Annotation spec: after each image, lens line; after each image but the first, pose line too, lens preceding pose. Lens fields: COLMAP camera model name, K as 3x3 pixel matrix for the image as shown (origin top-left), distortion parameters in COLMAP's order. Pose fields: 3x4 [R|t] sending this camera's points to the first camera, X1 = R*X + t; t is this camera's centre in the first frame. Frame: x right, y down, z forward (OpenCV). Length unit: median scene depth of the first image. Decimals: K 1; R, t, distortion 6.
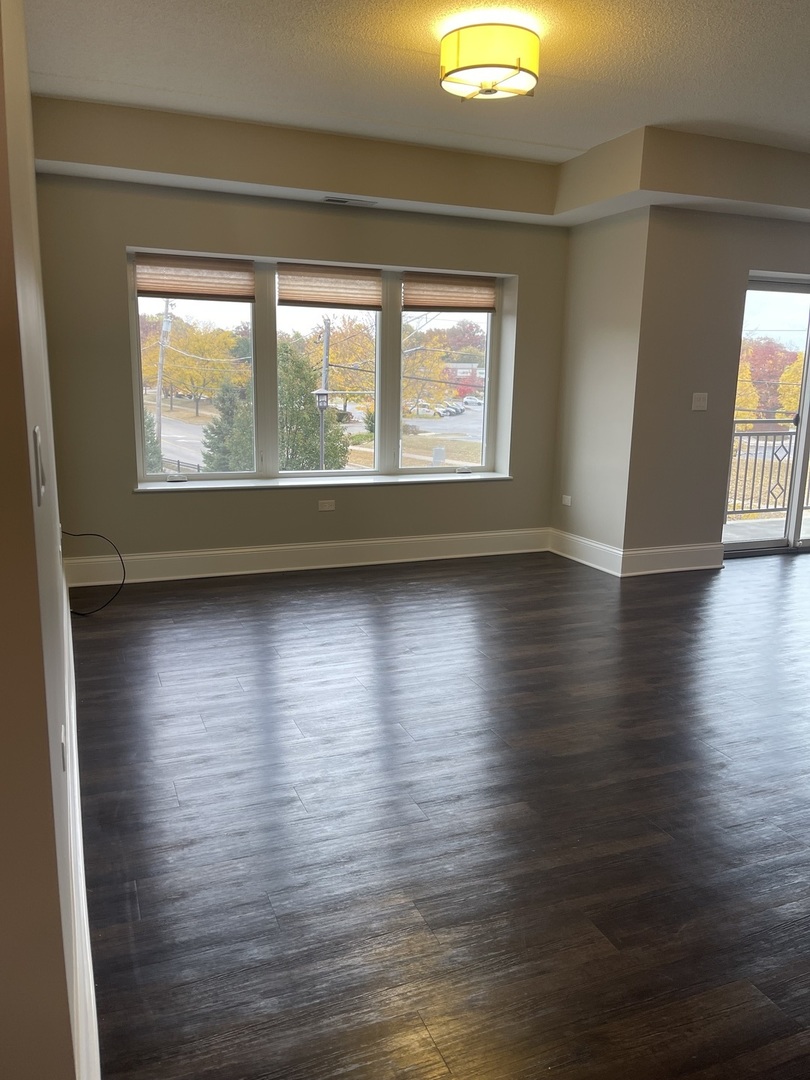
lens RADIAL K [[837.1, 0, 397.7], [0, 837.1, 532.8], [0, 0, 1]] dist [0.044970, -0.053733]
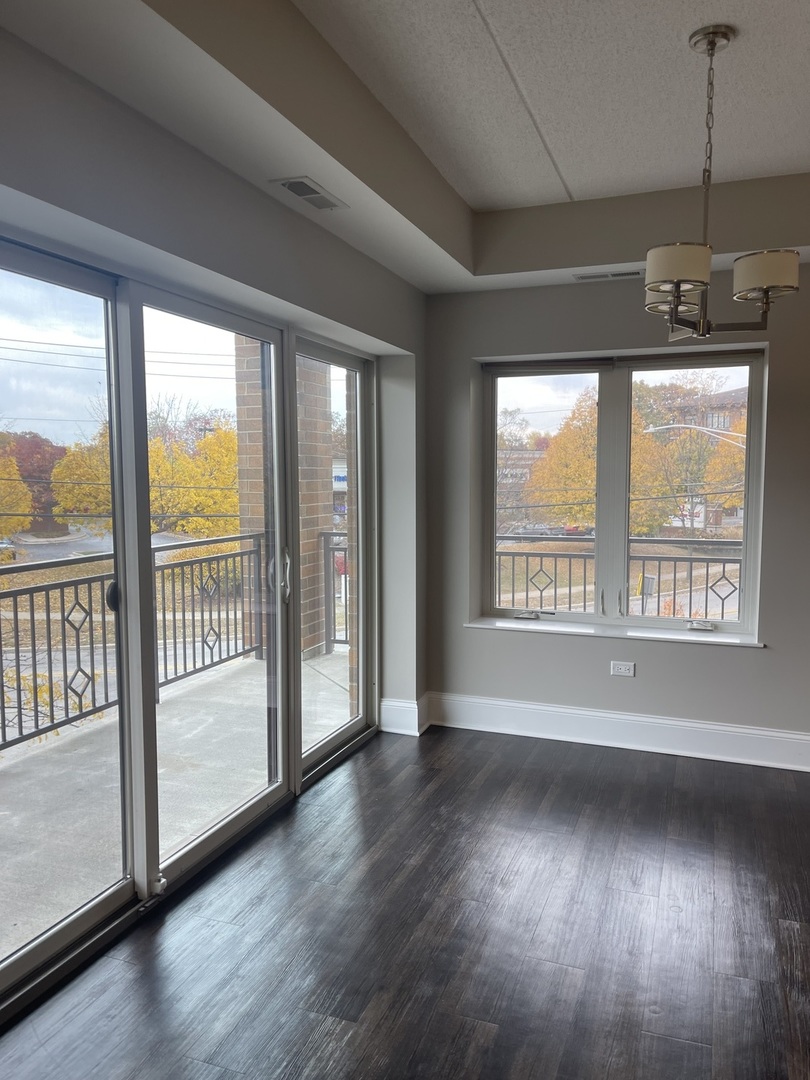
lens RADIAL K [[837.1, 0, 406.1], [0, 837.1, 537.3], [0, 0, 1]] dist [0.044970, -0.053733]
pose [[0.683754, -0.091339, 0.723973, 0.200763], [0.166171, 0.985558, -0.032599, -0.090490], [-0.710540, 0.142593, 0.689057, 0.443636]]
